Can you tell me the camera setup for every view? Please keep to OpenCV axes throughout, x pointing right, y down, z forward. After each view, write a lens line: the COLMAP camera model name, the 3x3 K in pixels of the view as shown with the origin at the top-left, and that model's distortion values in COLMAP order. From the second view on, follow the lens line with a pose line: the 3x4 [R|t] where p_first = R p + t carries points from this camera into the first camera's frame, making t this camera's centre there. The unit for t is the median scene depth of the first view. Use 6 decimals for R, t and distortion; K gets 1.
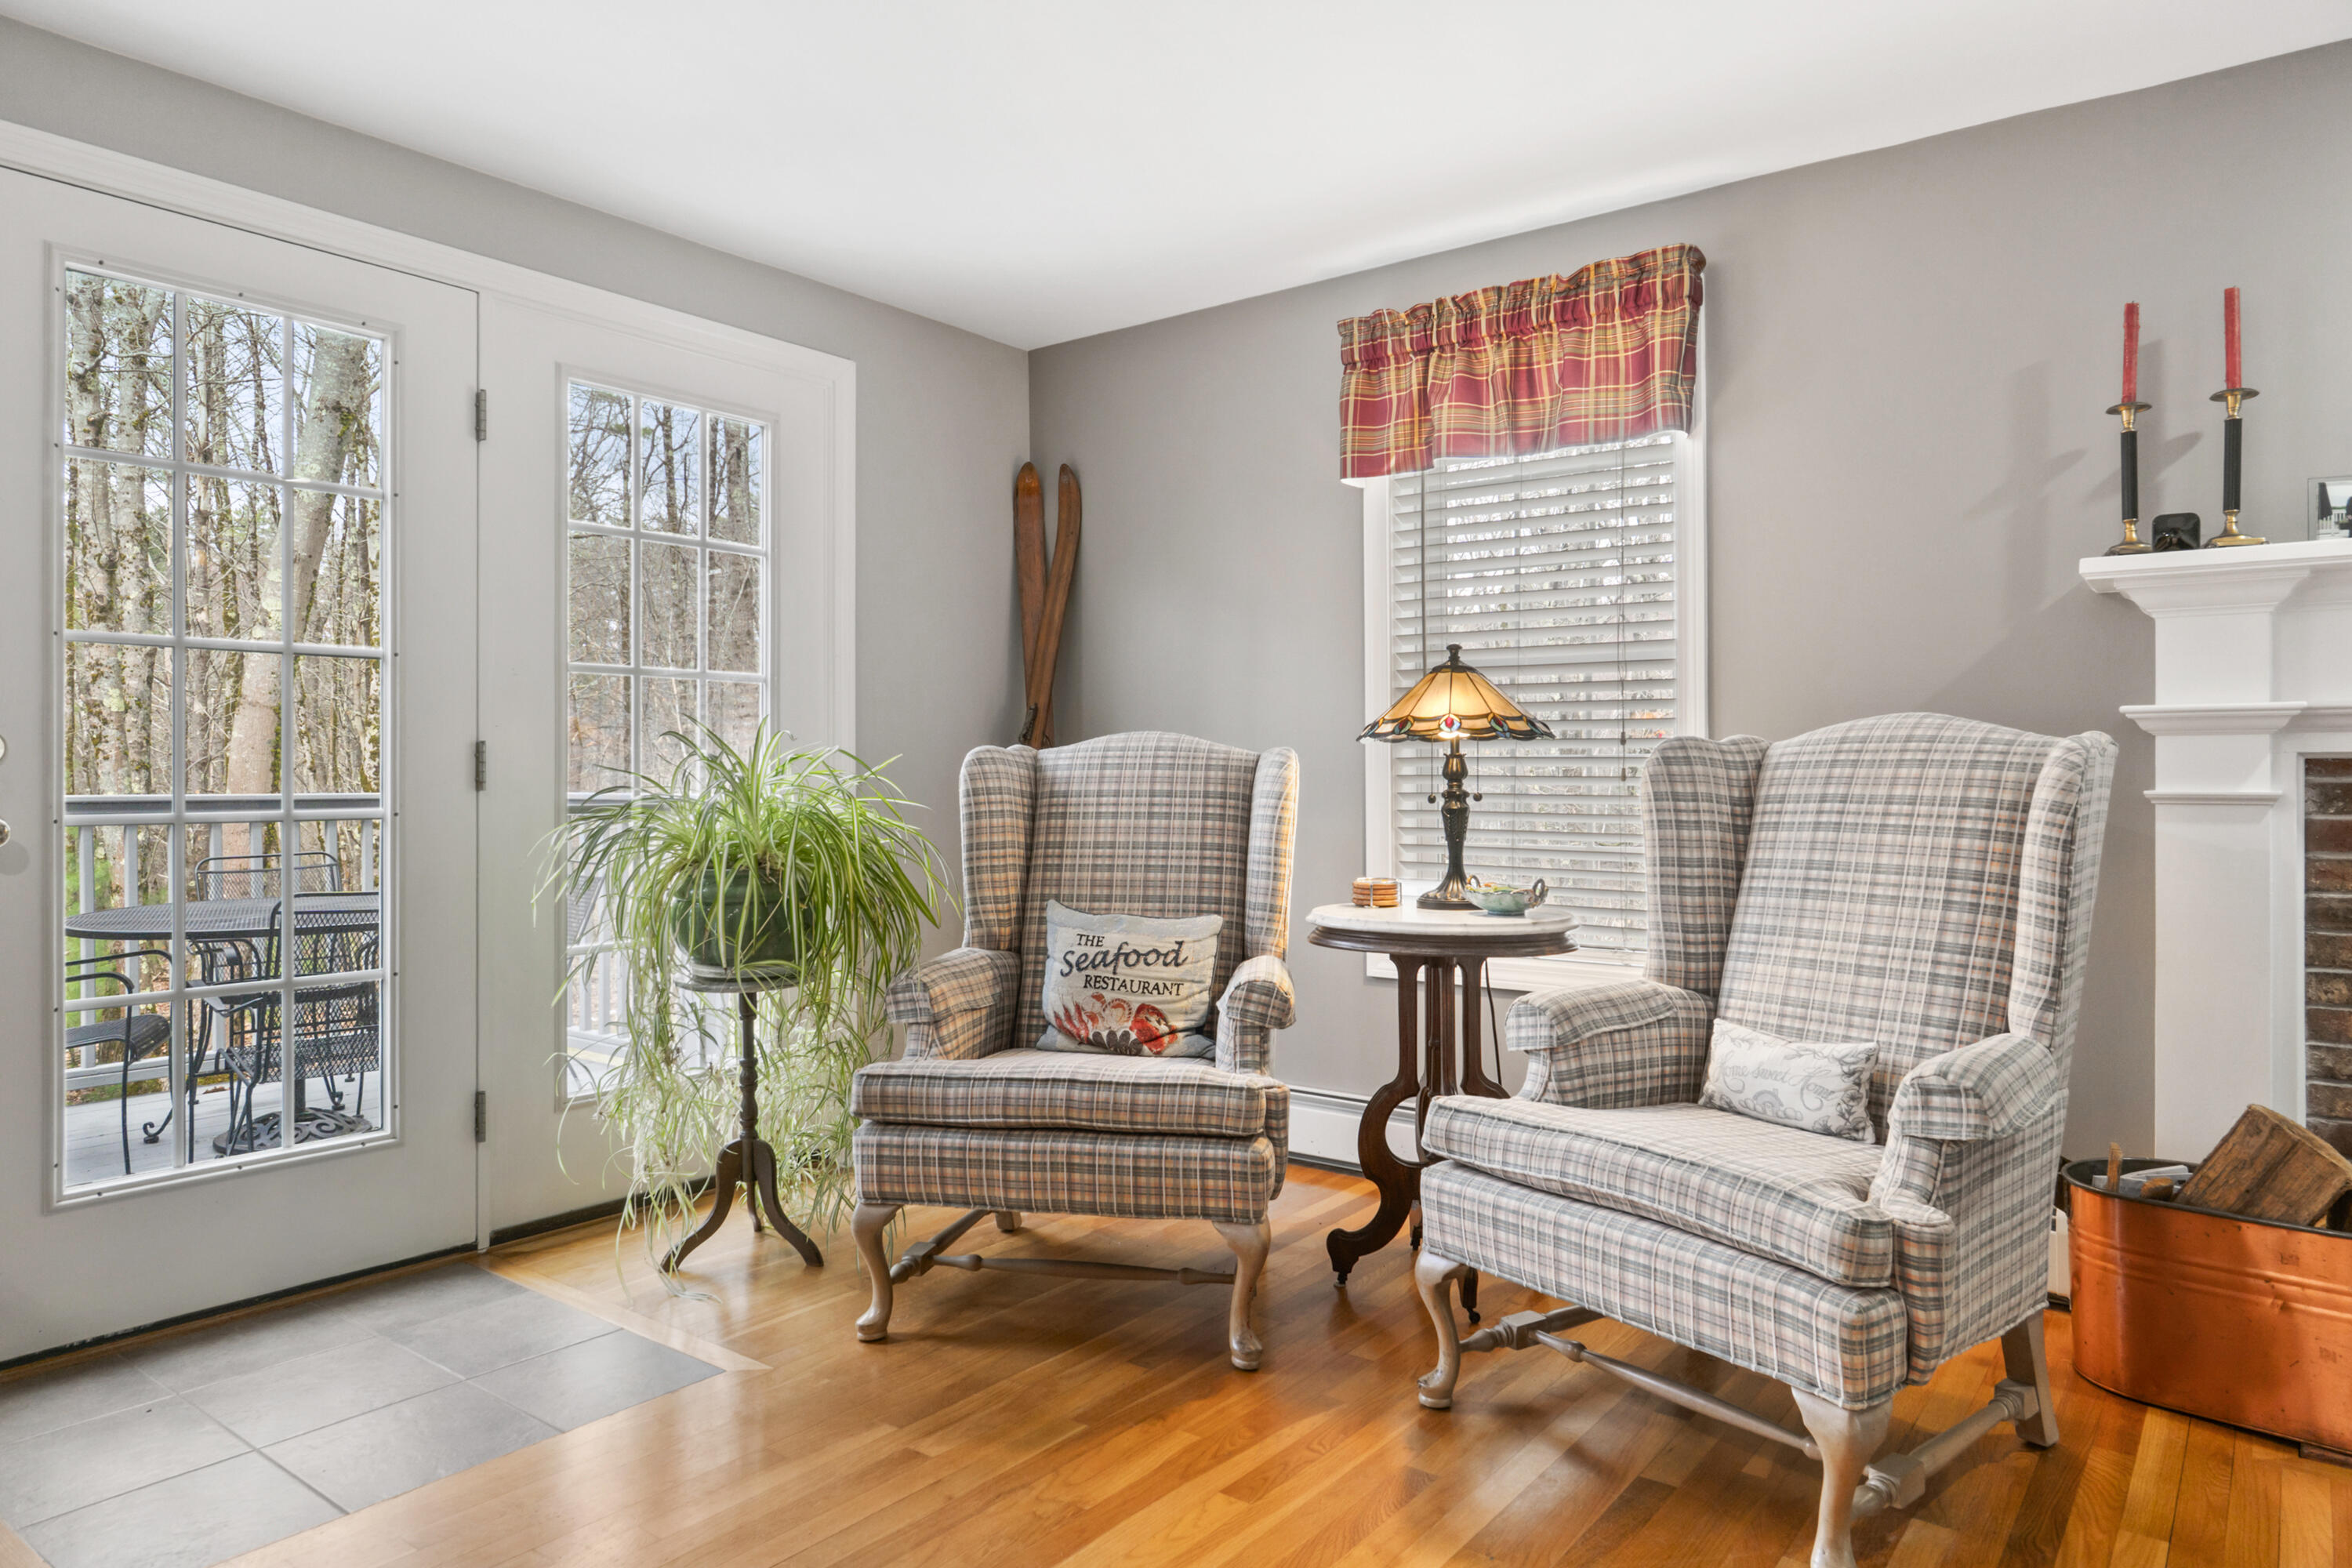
lens RADIAL K [[1468.9, 0, 1176.0], [0, 1468.9, 784.0], [0, 0, 1]] dist [0.002130, 0.000693]
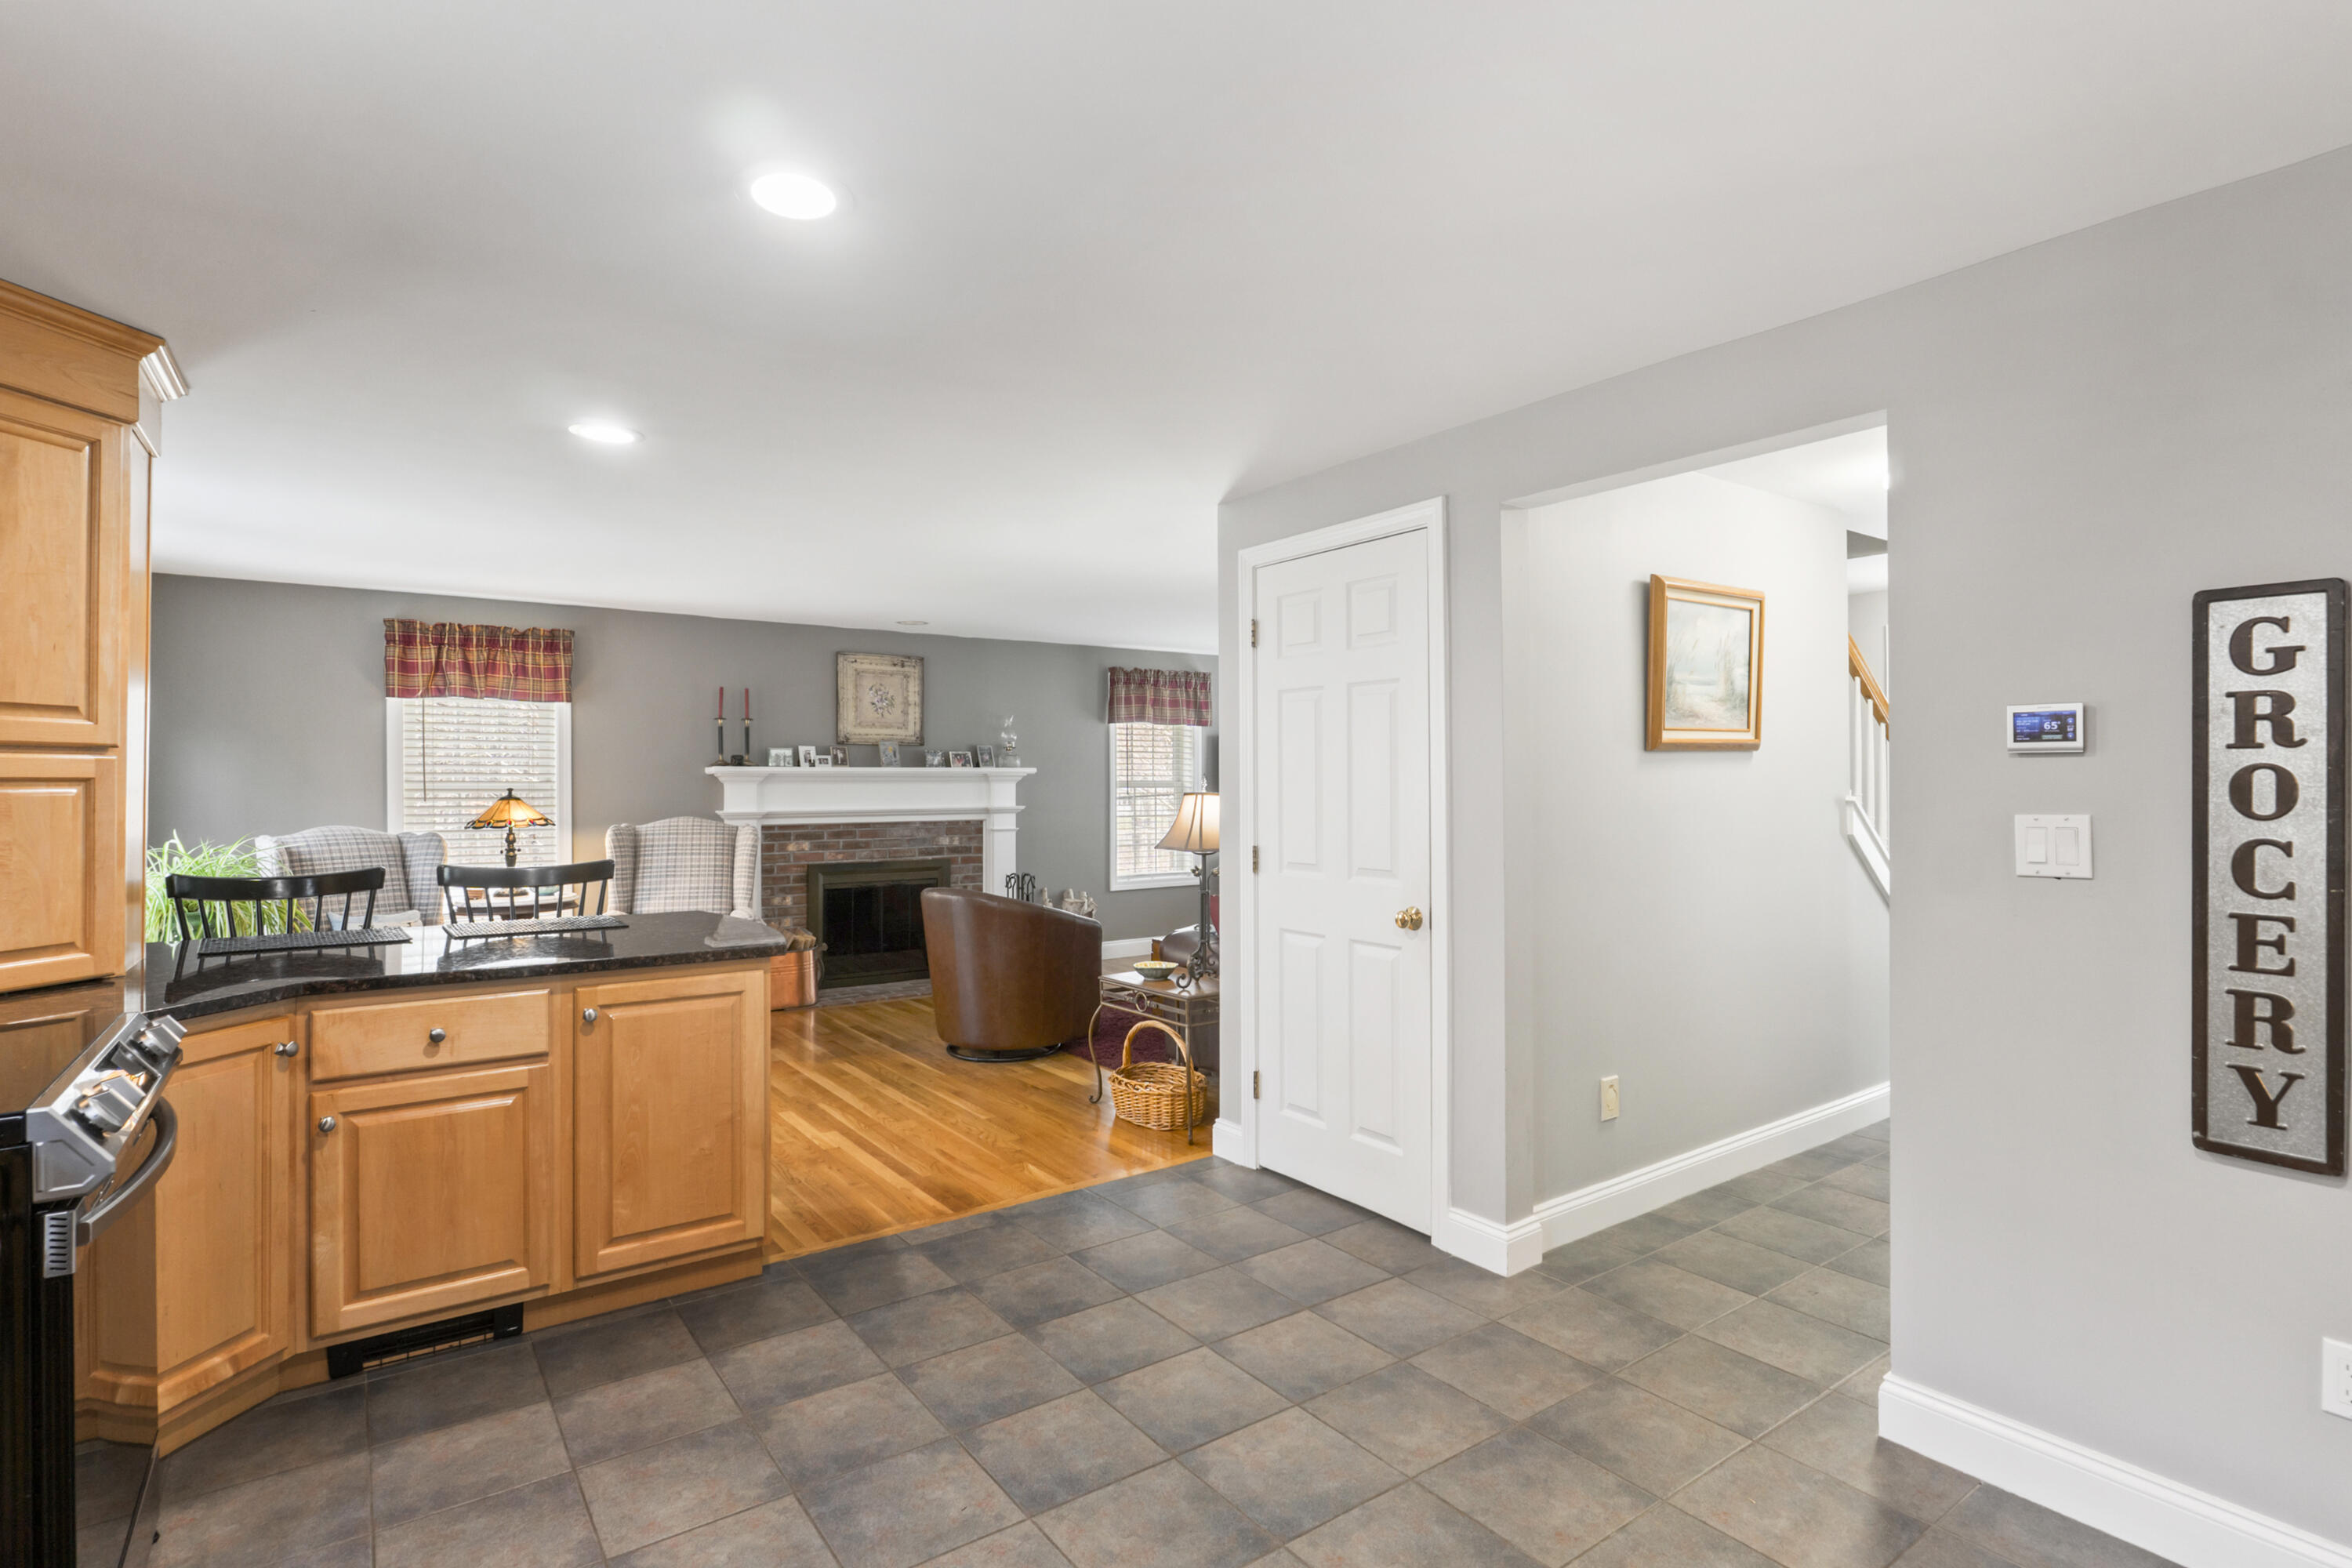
lens RADIAL K [[1137.8, 0, 1176.0], [0, 1137.8, 784.0], [0, 0, 1]] dist [-0.000767, -0.000064]
pose [[0.280833, -0.001897, 0.959755, -1.657275], [0.004515, 0.999990, 0.000655, -0.123226], [-0.959746, 0.004149, 0.280839, -0.750733]]
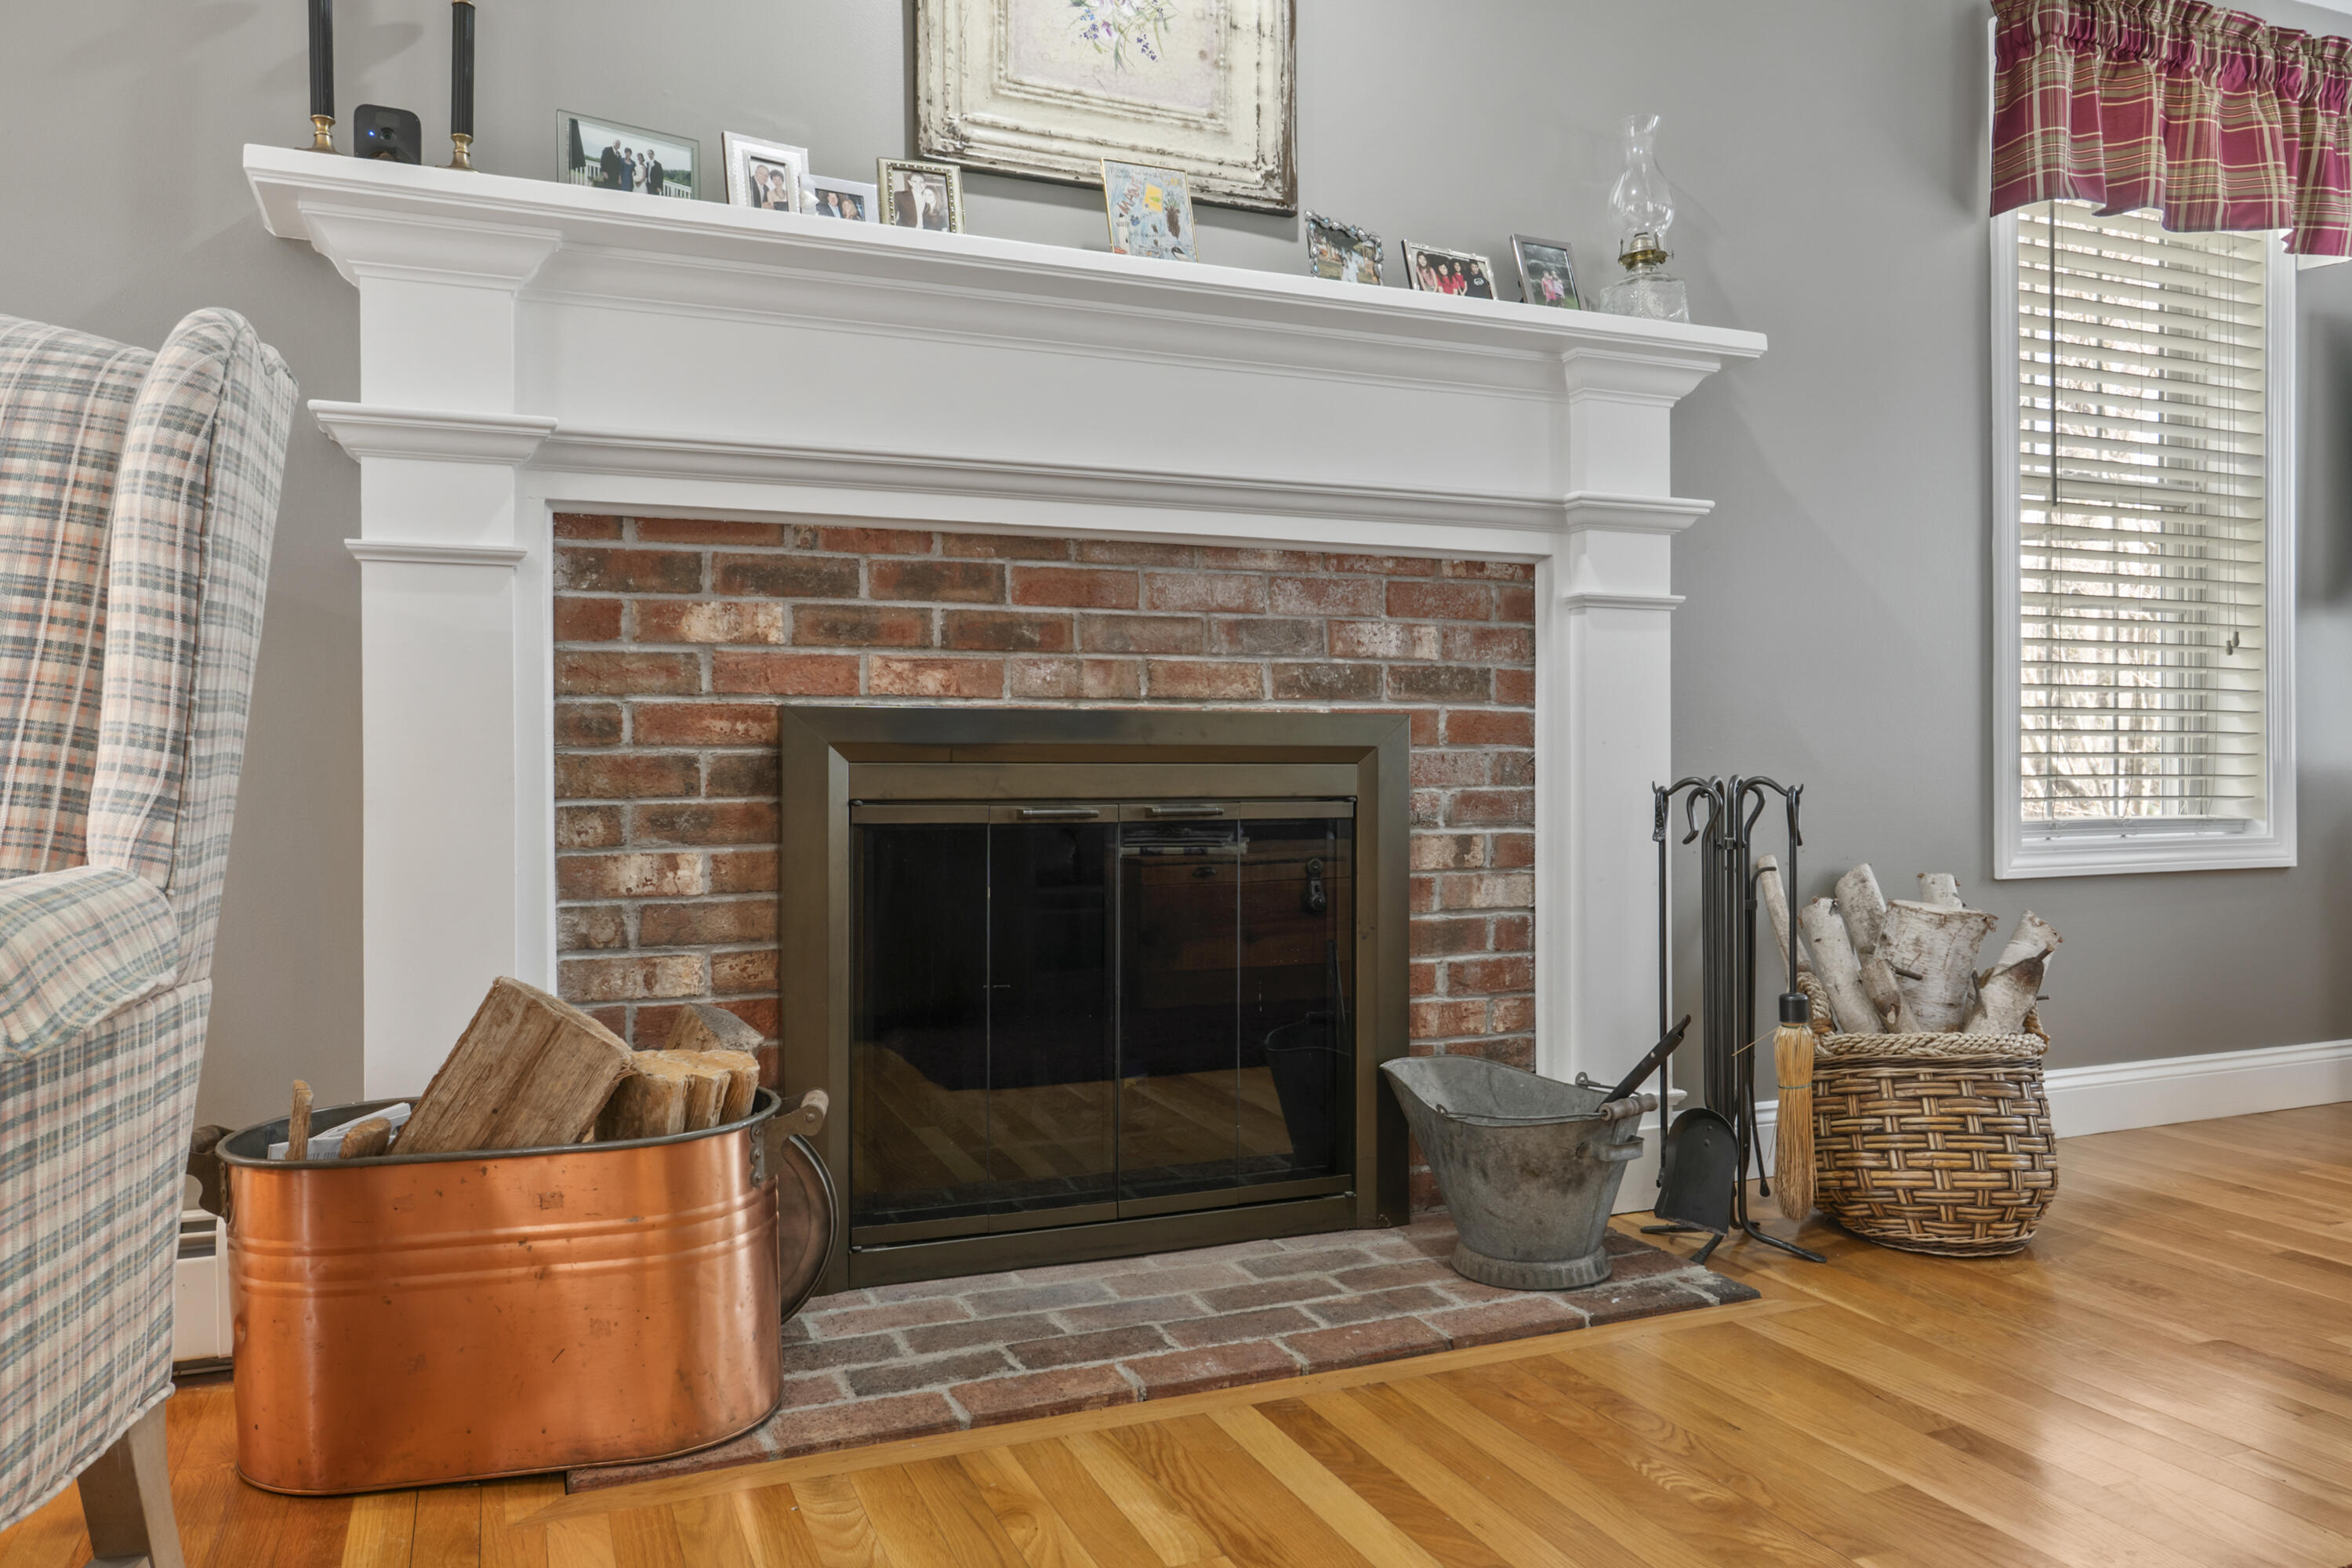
lens RADIAL K [[1593.7, 0, 1176.0], [0, 1593.7, 784.0], [0, 0, 1]] dist [-0.003290, -0.000849]
pose [[0.493399, -0.001653, 0.869802, 0.254037], [0.007451, 0.999970, -0.002326, 0.130316], [-0.869771, 0.007628, 0.493396, 0.373533]]
